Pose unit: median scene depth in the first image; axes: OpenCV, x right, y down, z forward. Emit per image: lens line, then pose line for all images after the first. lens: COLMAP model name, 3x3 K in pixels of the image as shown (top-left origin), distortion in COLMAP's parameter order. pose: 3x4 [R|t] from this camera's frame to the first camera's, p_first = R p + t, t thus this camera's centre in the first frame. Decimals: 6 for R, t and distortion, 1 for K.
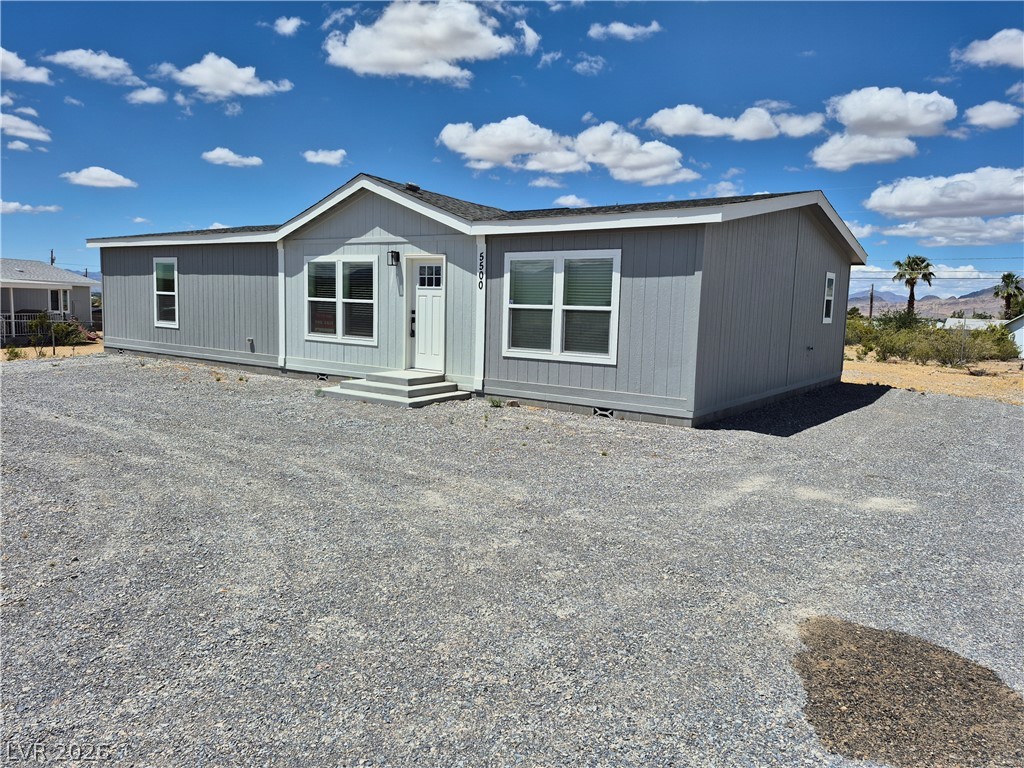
lens RADIAL K [[711.8, 0, 525.1], [0, 711.8, 378.3], [0, 0, 1]] dist [0.107966, -0.120798]
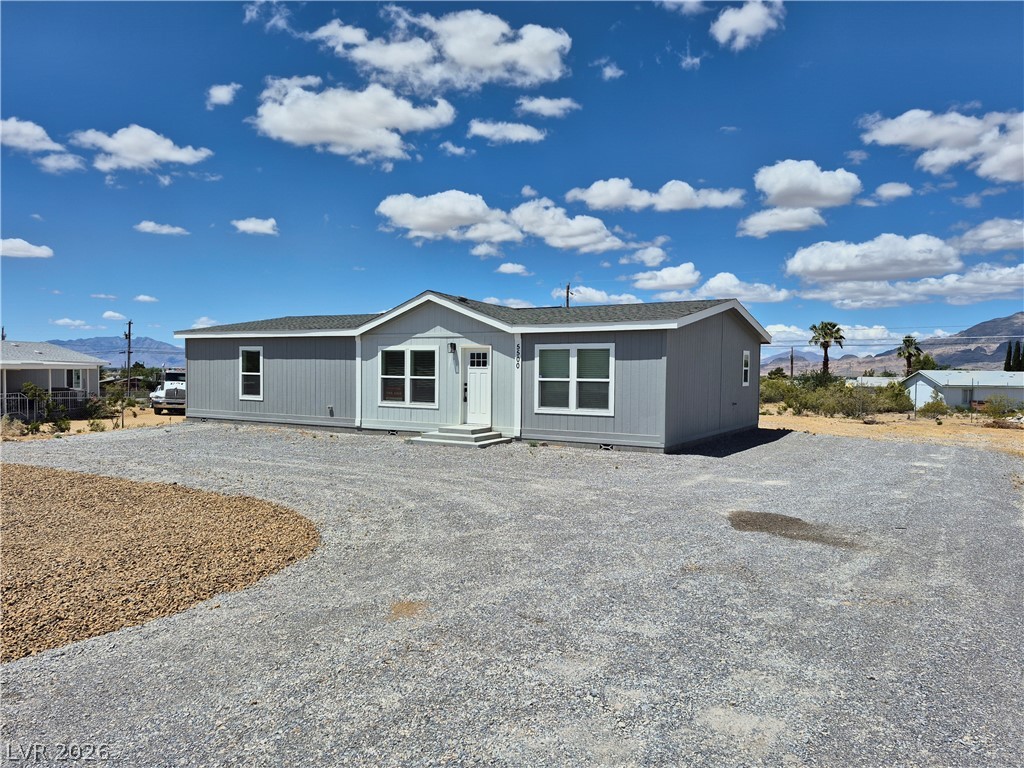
lens RADIAL K [[711.8, 0, 525.1], [0, 711.8, 378.3], [0, 0, 1]] dist [0.107966, -0.120798]
pose [[0.996281, -0.020718, 0.083639, -0.154356], [0.028110, 0.995707, -0.088188, 0.024756], [-0.081453, 0.090211, 0.992586, -0.429037]]
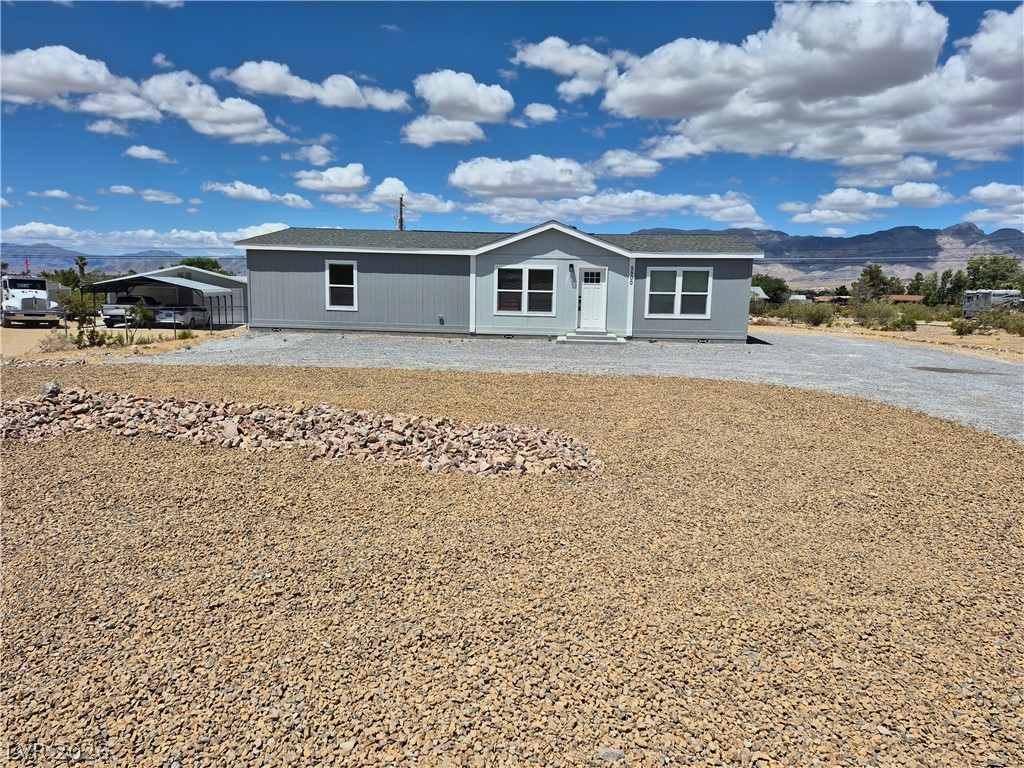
lens RADIAL K [[711.8, 0, 525.1], [0, 711.8, 378.3], [0, 0, 1]] dist [0.107966, -0.120798]
pose [[0.859109, -0.081074, 0.505331, -1.202481], [0.059060, 0.996482, 0.059465, -0.001151], [-0.508374, -0.021242, 0.860874, -0.506189]]
